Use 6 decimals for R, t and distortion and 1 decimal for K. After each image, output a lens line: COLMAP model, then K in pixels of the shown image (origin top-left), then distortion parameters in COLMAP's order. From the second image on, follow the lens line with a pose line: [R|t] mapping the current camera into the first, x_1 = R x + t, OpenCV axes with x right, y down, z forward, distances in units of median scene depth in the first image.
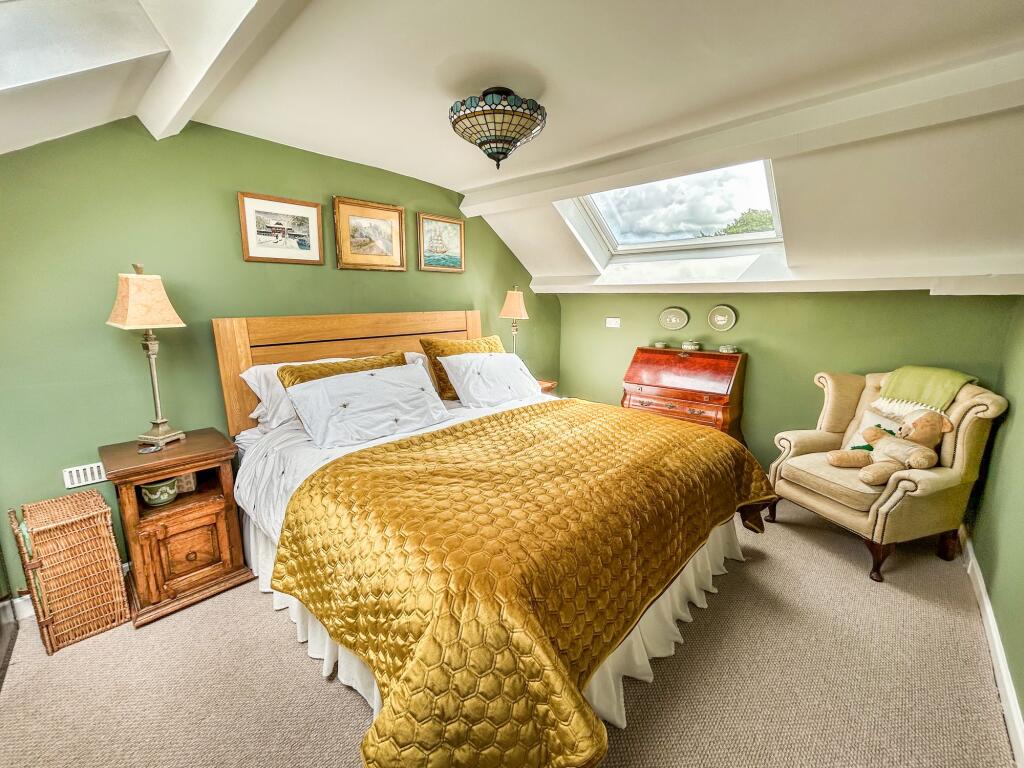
lens RADIAL K [[431.8, 0, 512.0], [0, 431.8, 384.0], [0, 0, 1]] dist [0.000159, 0.000301]
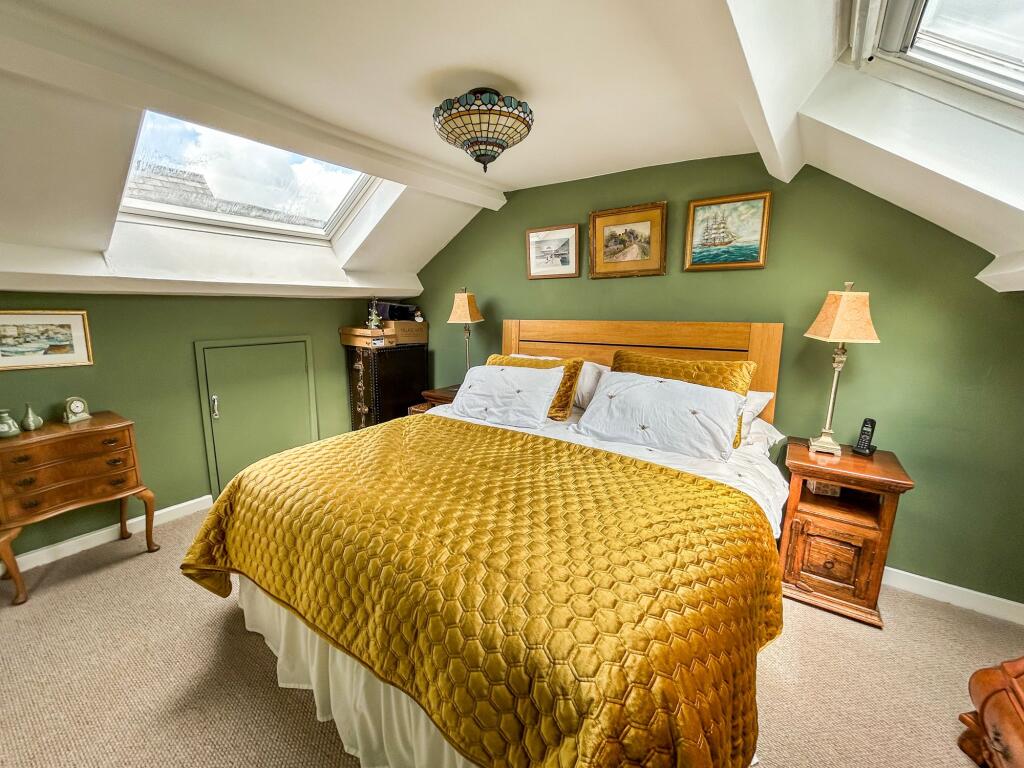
lens RADIAL K [[431.8, 0, 512.0], [0, 431.8, 384.0], [0, 0, 1]] dist [0.000159, 0.000301]
pose [[0.141363, 0.171446, -0.974999, 0.704944], [-0.187211, 0.971748, 0.143731, -0.132917], [0.972095, 0.162213, 0.169466, 0.690787]]
